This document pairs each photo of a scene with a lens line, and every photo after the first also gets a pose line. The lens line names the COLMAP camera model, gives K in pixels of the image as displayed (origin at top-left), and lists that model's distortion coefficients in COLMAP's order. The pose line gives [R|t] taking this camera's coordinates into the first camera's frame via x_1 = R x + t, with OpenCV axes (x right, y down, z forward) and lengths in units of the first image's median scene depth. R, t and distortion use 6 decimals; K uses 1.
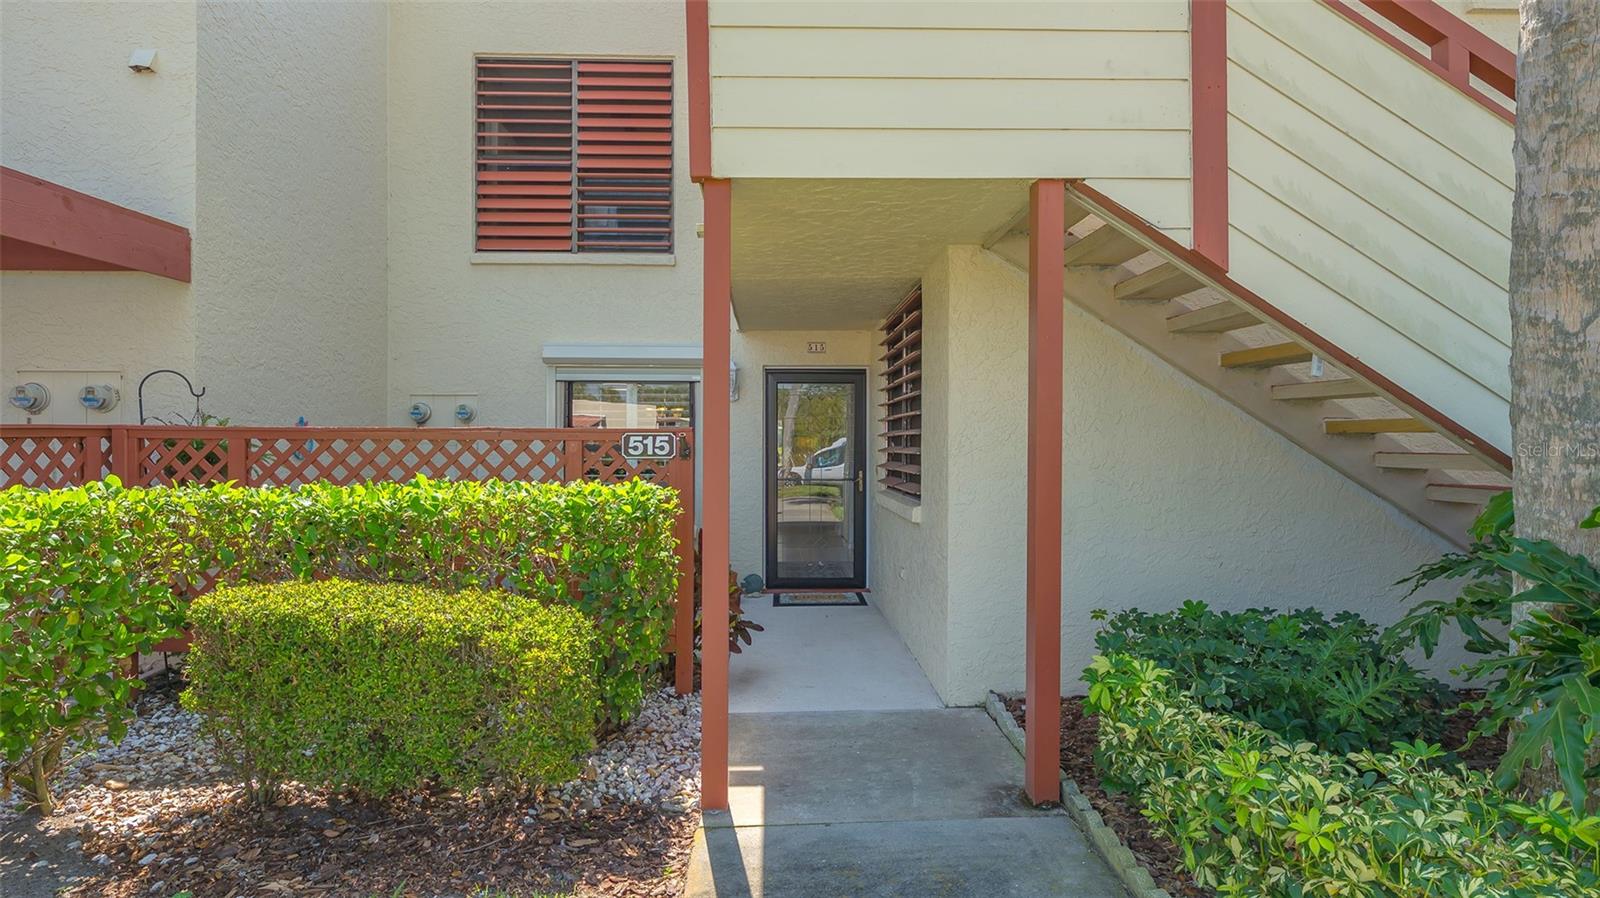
lens RADIAL K [[859.9, 0, 790.0], [0, 859.9, 443.8], [0, 0, 1]] dist [-0.004002, -0.000433]
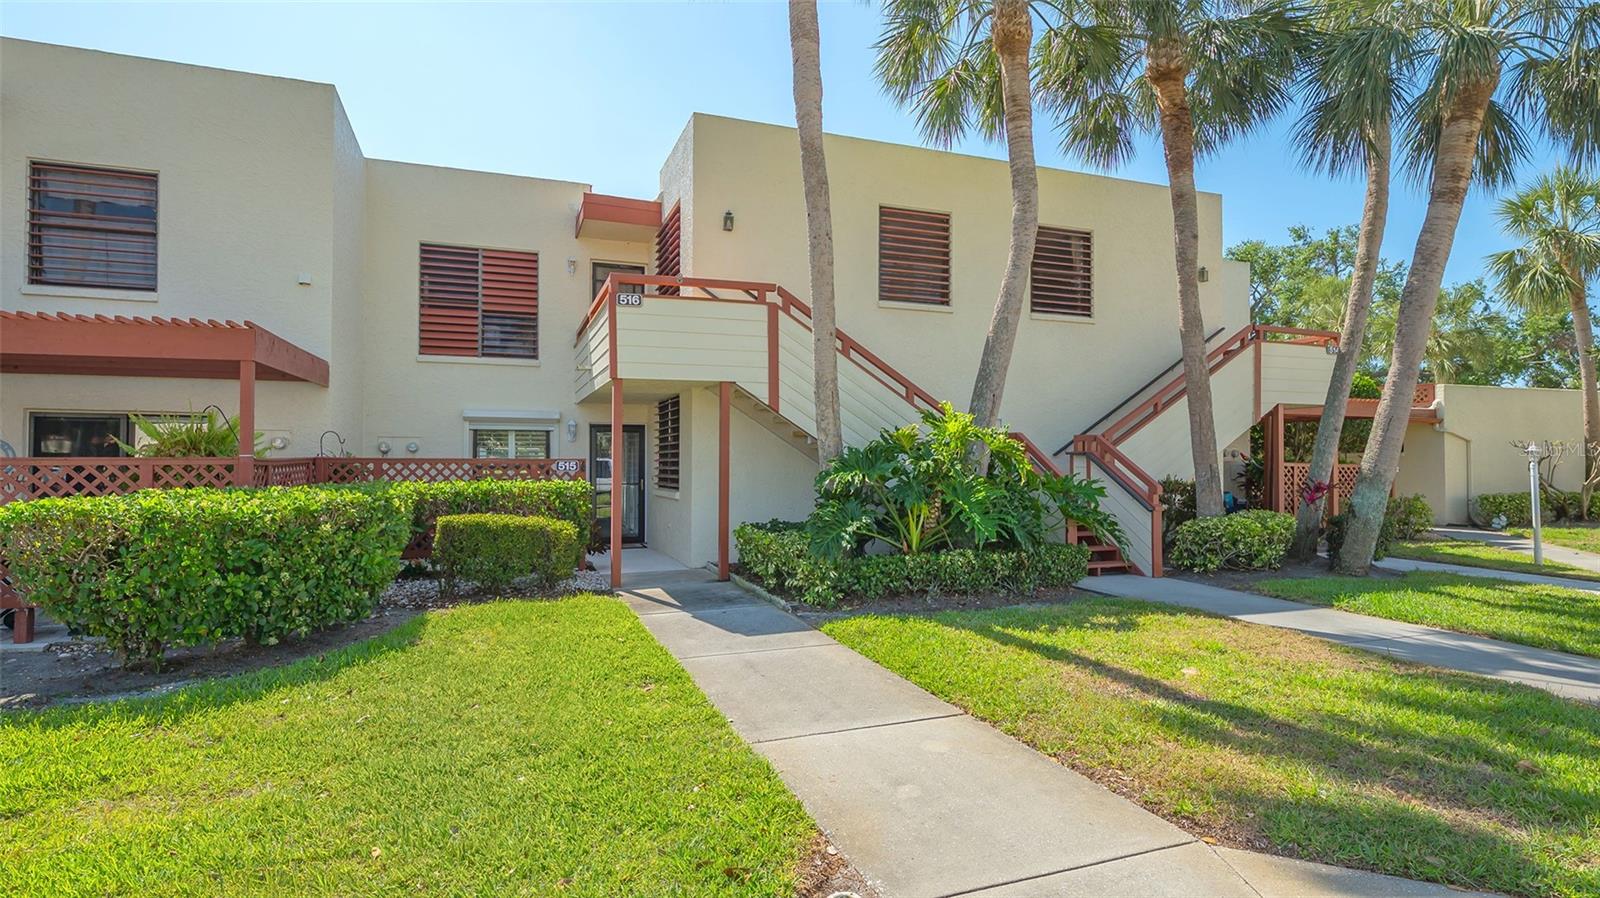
lens RADIAL K [[821.3, 0, 800.0], [0, 821.3, 449.0], [0, 0, 1]] dist [0.001469, -0.000385]
pose [[0.945865, 0.004643, 0.324527, -0.203922], [0.001100, 0.999846, -0.017509, -0.003207], [-0.324559, 0.016918, 0.945714, -0.947769]]
